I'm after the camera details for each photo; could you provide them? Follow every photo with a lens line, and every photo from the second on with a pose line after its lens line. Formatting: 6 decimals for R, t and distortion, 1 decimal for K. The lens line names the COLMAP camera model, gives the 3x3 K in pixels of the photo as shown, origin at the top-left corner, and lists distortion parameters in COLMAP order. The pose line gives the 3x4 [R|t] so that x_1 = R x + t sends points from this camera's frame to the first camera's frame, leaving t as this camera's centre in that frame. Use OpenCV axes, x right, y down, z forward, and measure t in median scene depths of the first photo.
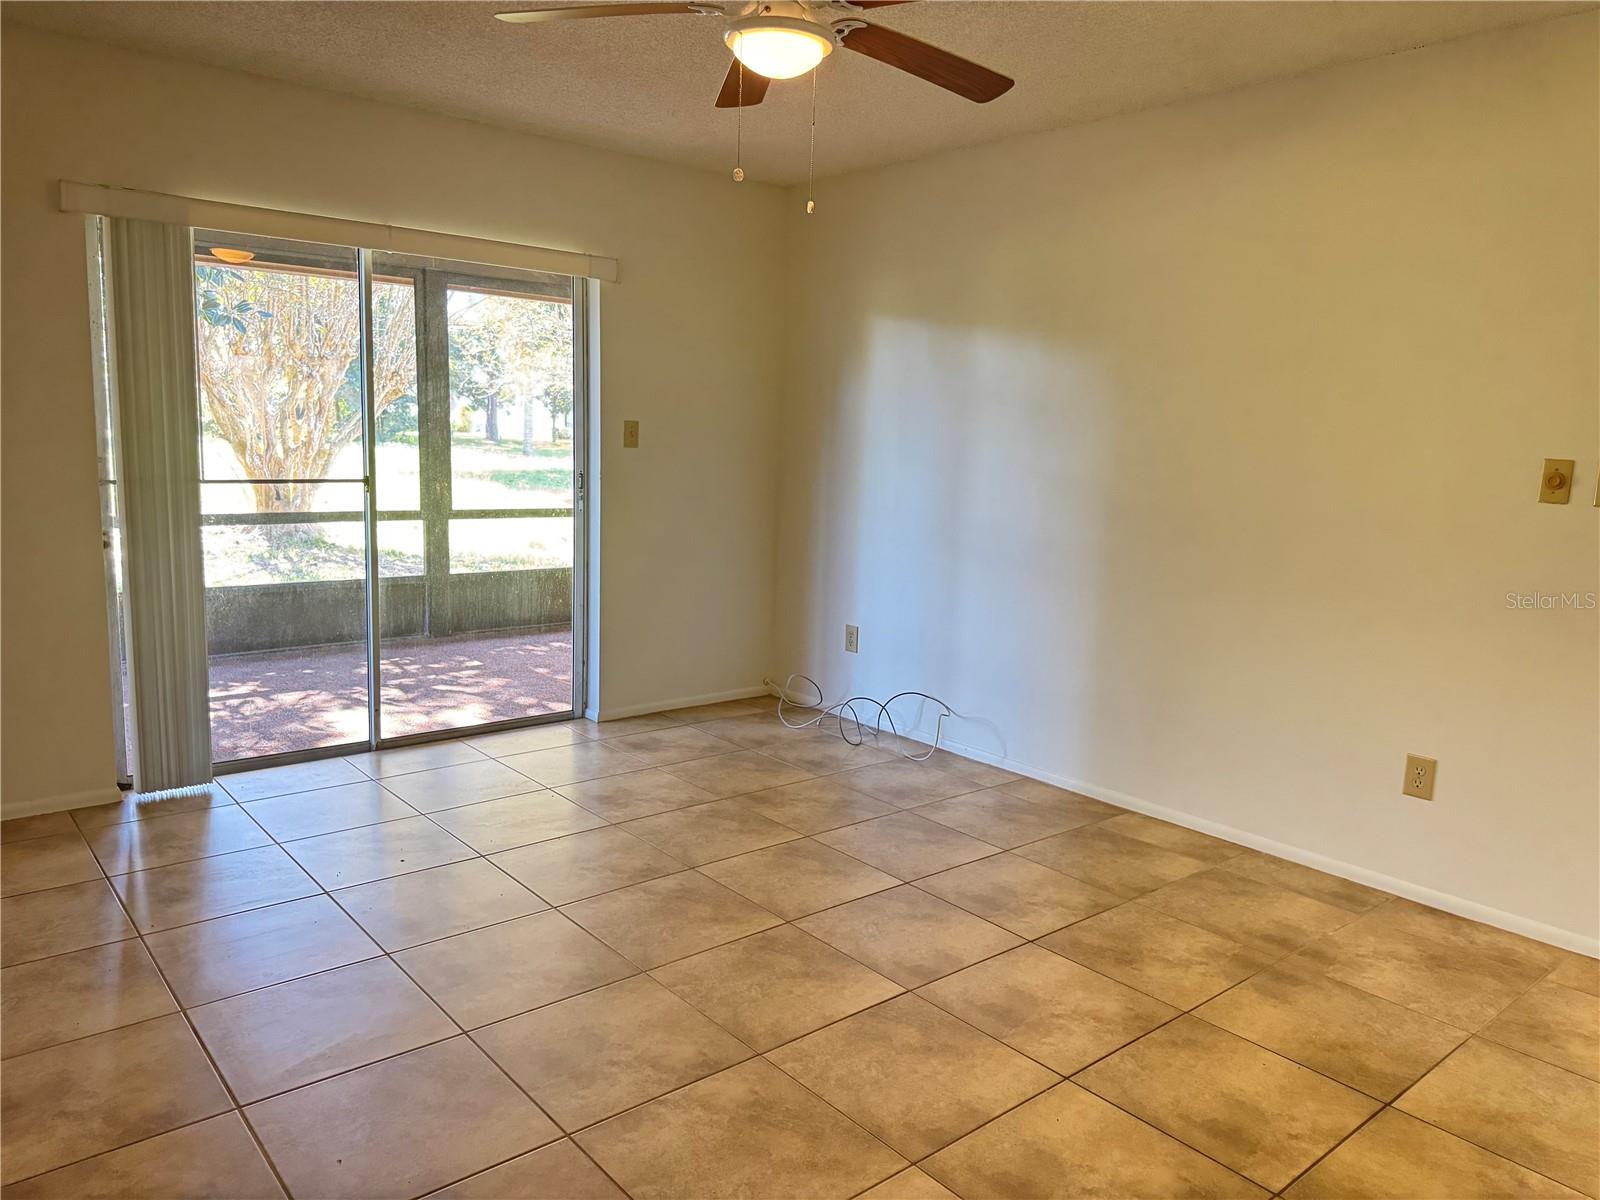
lens RADIAL K [[1123.6, 0, 797.5], [0, 1123.6, 586.9], [0, 0, 1]] dist [0.051062, -0.060050]
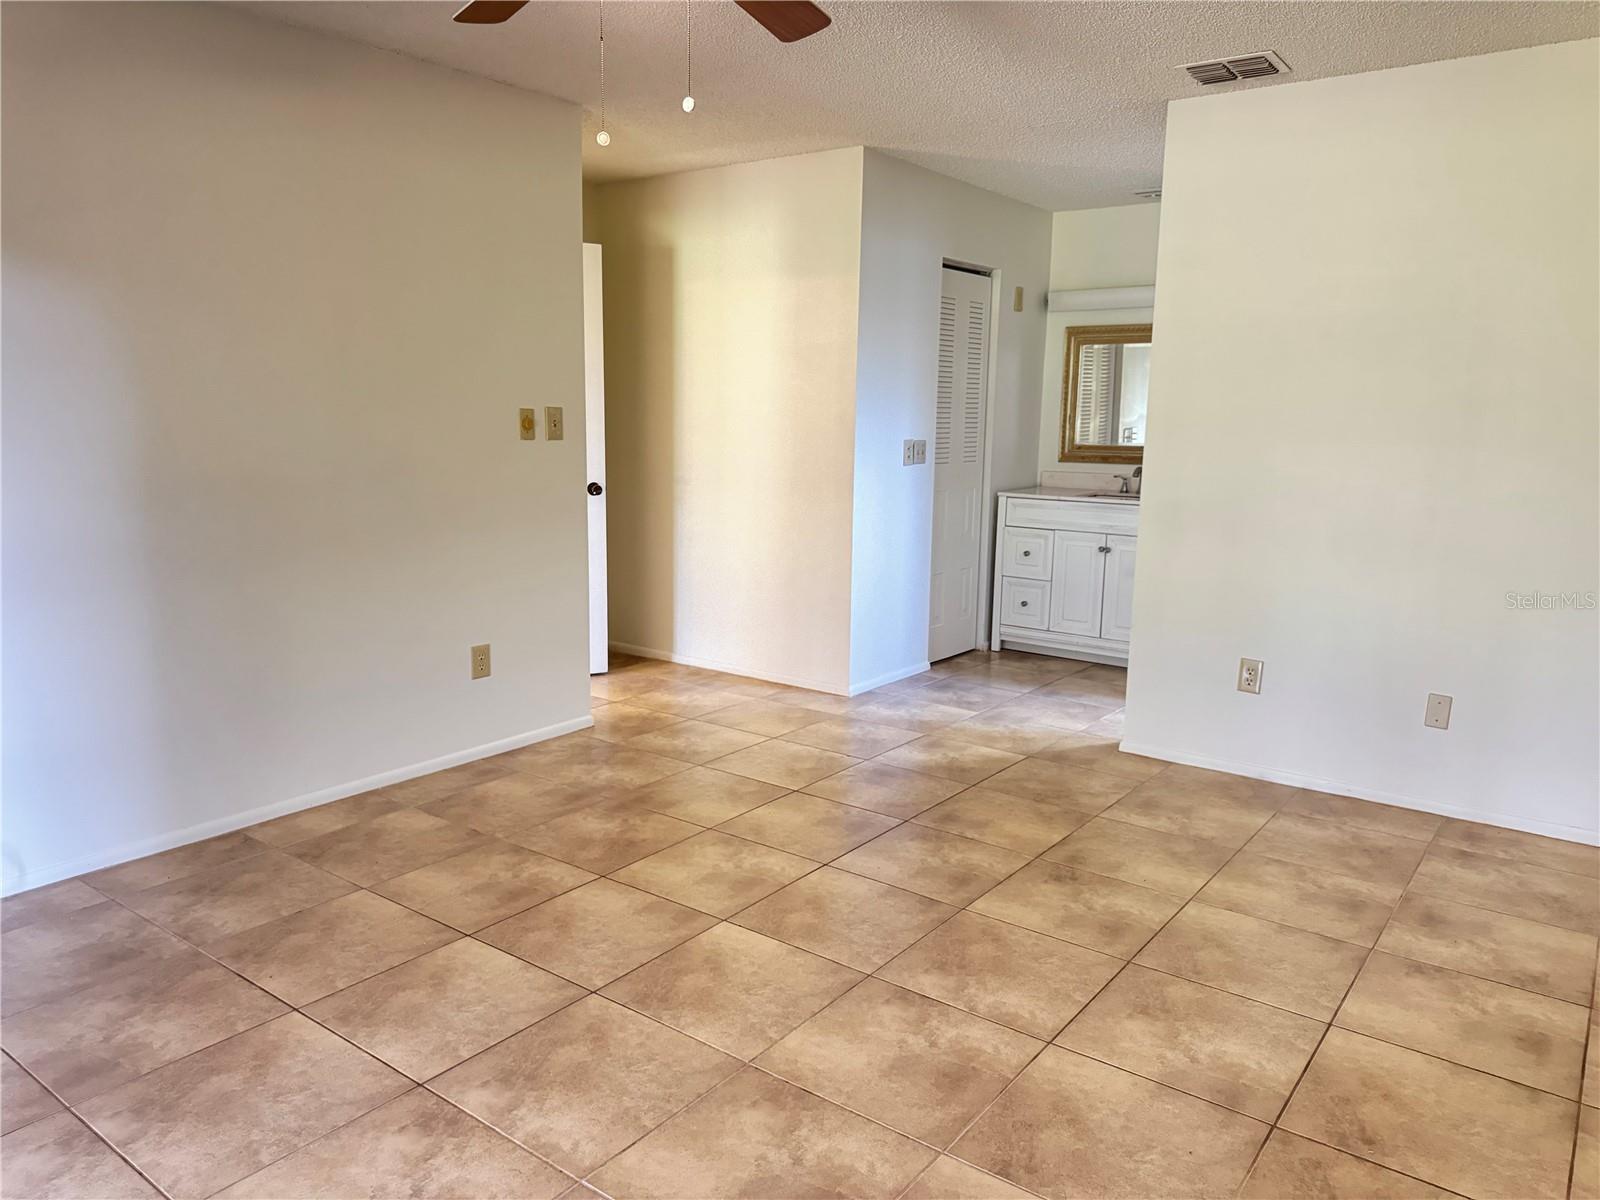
lens RADIAL K [[1123.6, 0, 795.2], [0, 1123.6, 586.5], [0, 0, 1]] dist [0.051062, -0.060050]
pose [[-0.220670, -0.189212, 0.956820, -0.727488], [0.119444, 0.968376, 0.219044, -0.149797], [-0.968007, 0.162623, -0.191091, 0.885526]]
